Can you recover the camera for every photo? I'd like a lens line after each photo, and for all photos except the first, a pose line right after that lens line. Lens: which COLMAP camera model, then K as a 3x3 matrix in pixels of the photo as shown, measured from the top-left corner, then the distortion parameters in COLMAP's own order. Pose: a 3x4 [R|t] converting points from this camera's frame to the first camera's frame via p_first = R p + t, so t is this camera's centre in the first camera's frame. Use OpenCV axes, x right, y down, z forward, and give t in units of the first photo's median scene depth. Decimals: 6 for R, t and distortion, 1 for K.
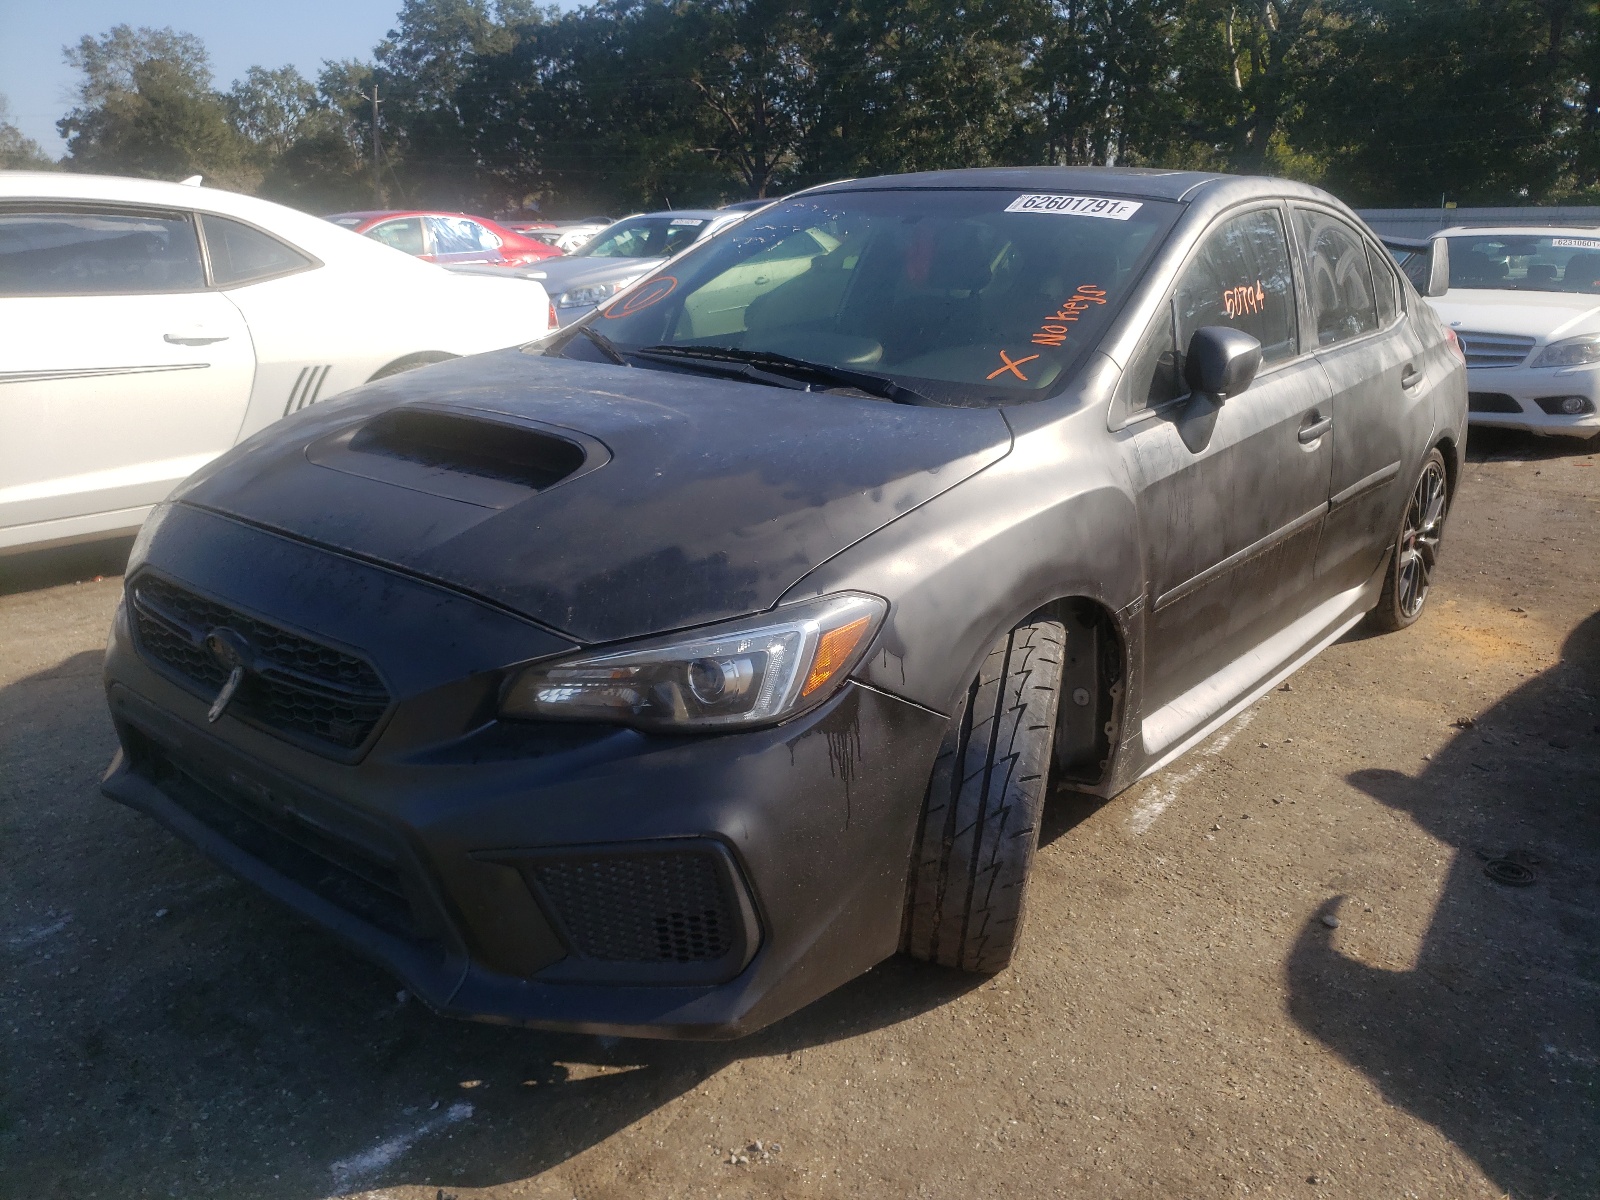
lens RADIAL K [[1206.1, 0, 798.7], [0, 1206.1, 603.2], [0, 0, 1]] dist [-0.014674, -0.004159]
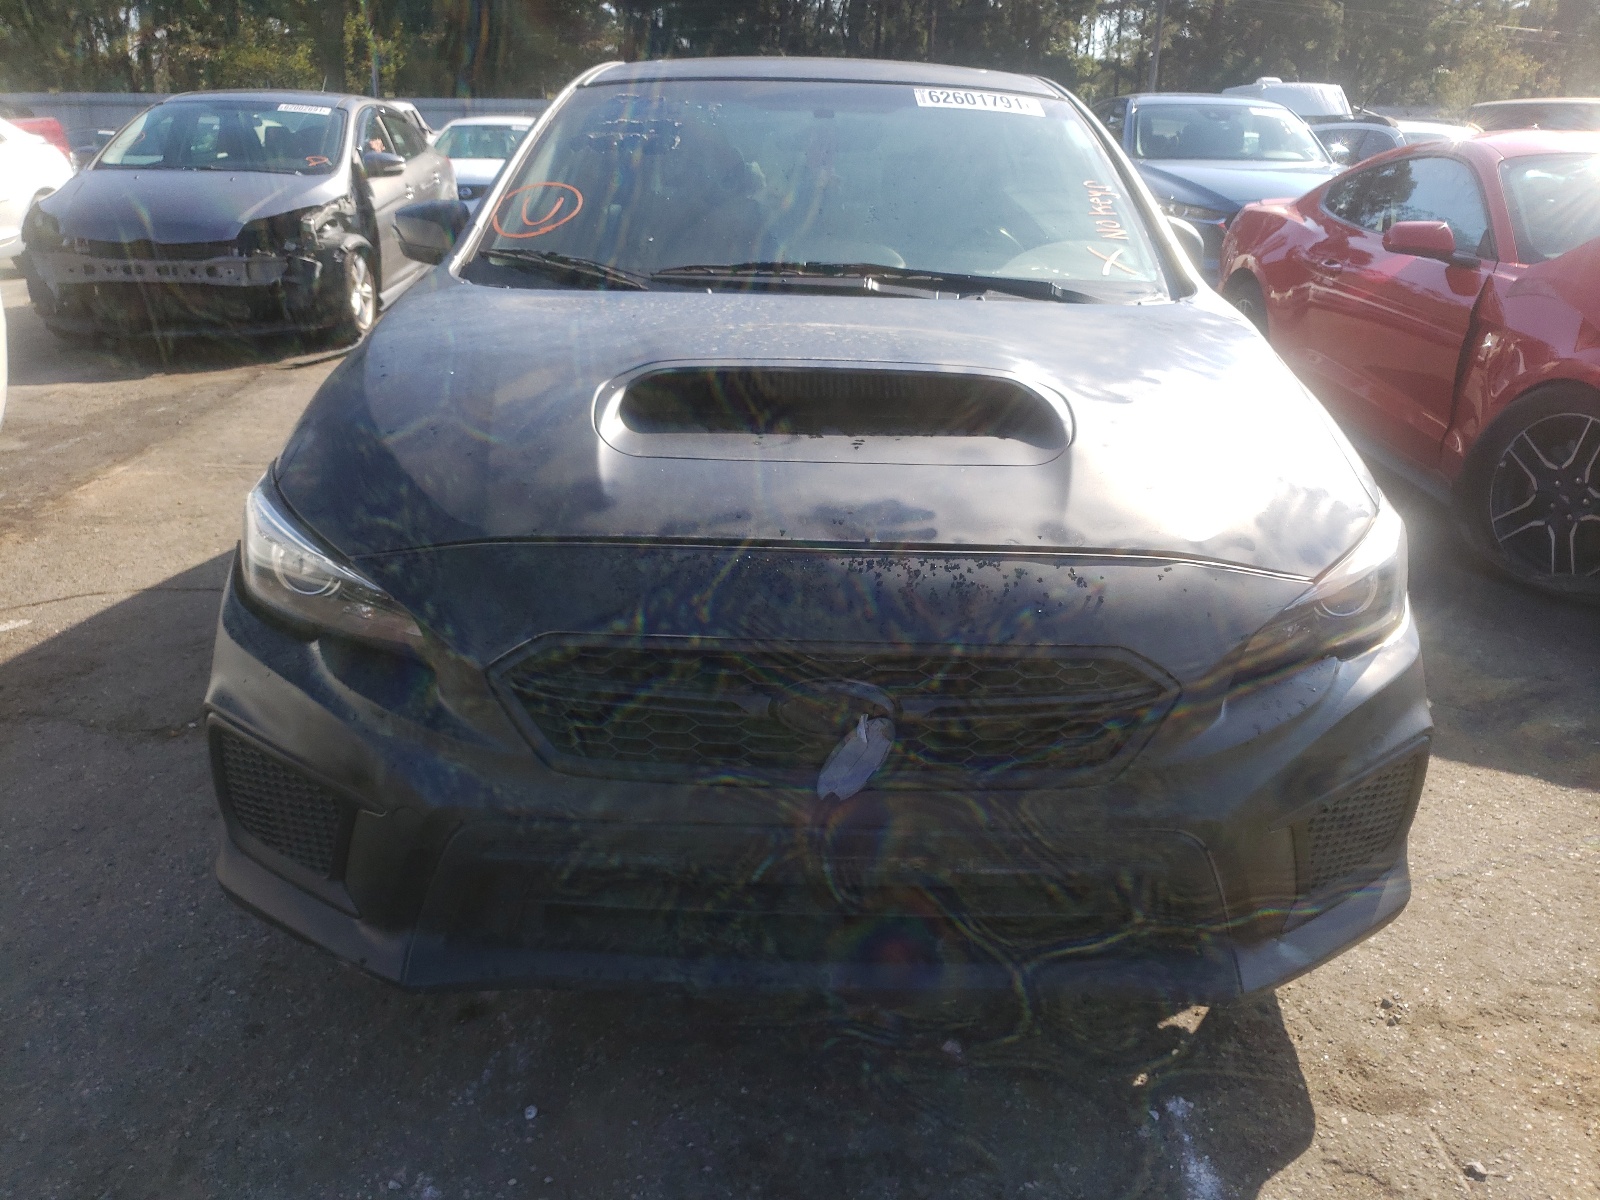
lens RADIAL K [[1204.3, 0, 797.9], [0, 1204.3, 595.5], [0, 0, 1]] dist [0.002757, -0.000255]
pose [[0.790632, -0.222699, 0.570355, -0.666514], [0.178039, 0.974878, 0.133848, -0.096463], [-0.585835, -0.004279, 0.810419, 0.292604]]
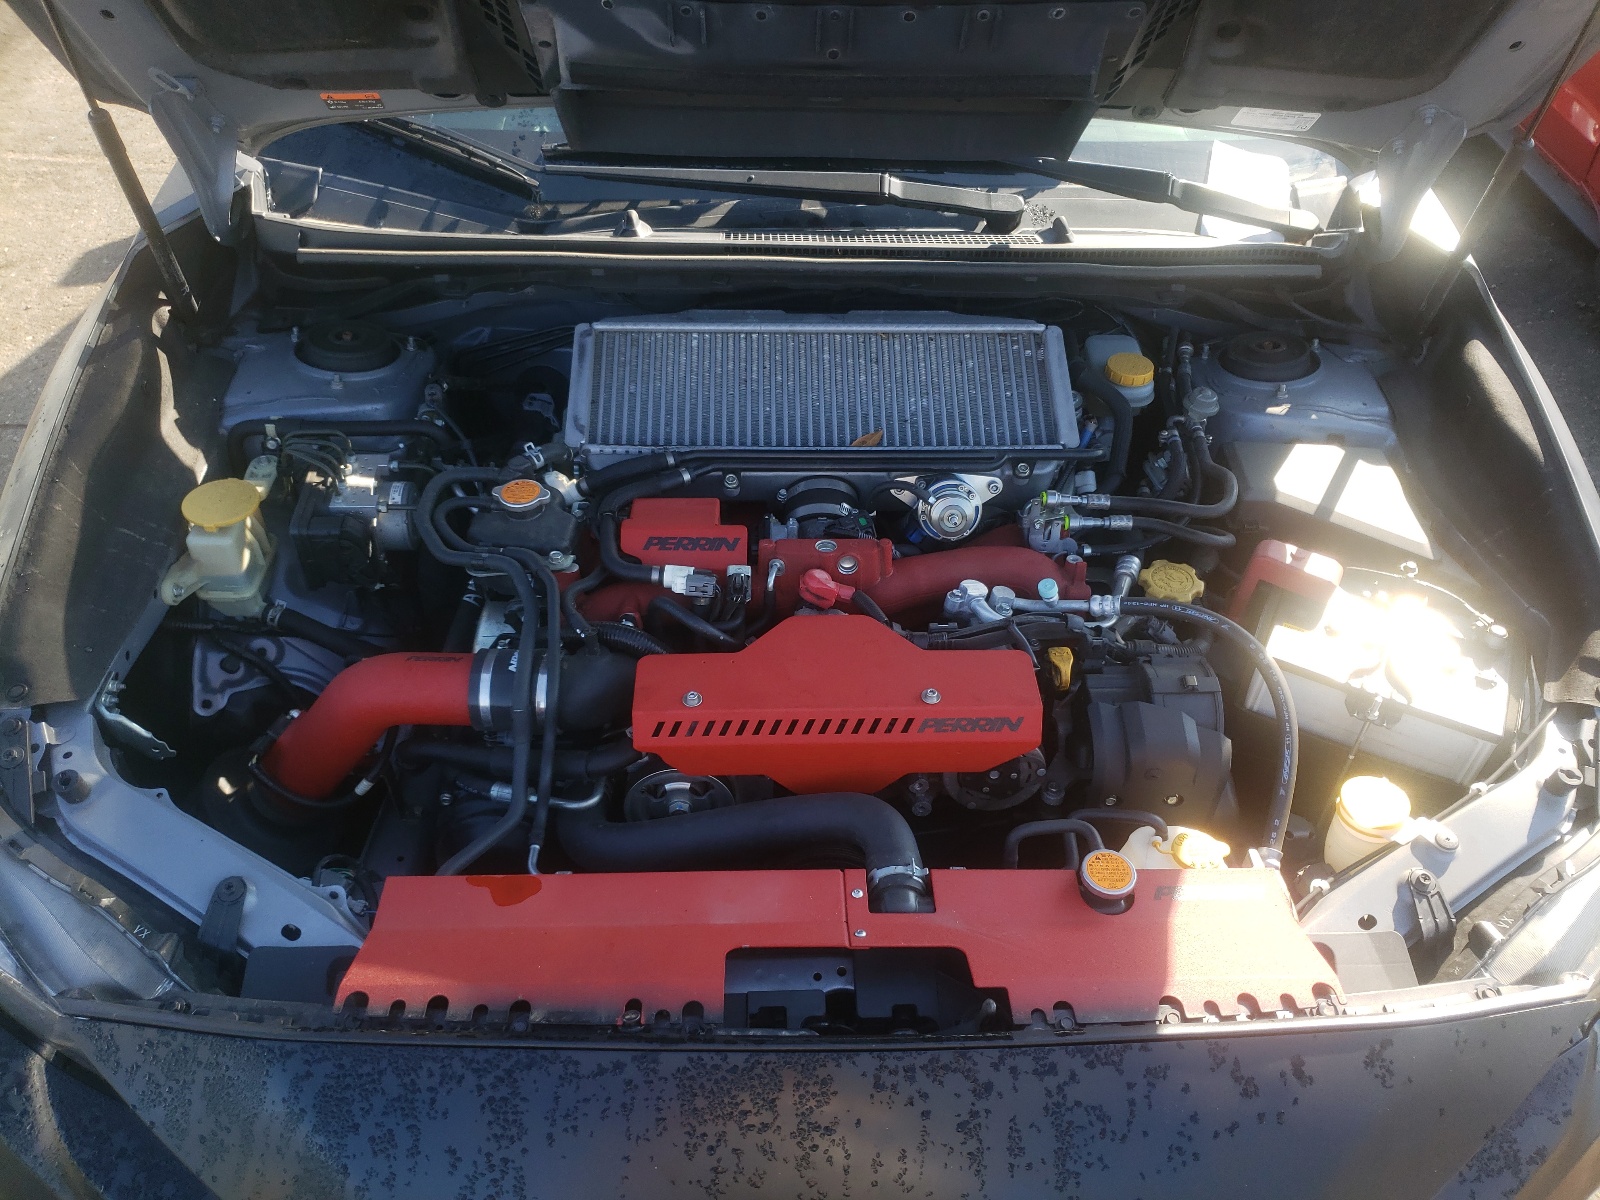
lens RADIAL K [[1206.1, 0, 800.1], [0, 1206.1, 600.7], [0, 0, 1]] dist [-0.014674, -0.004159]
pose [[0.772399, -0.430826, 0.466678, -0.436786], [0.172212, 0.849302, 0.499028, -0.320077], [-0.611345, -0.305081, 0.730193, 0.545135]]
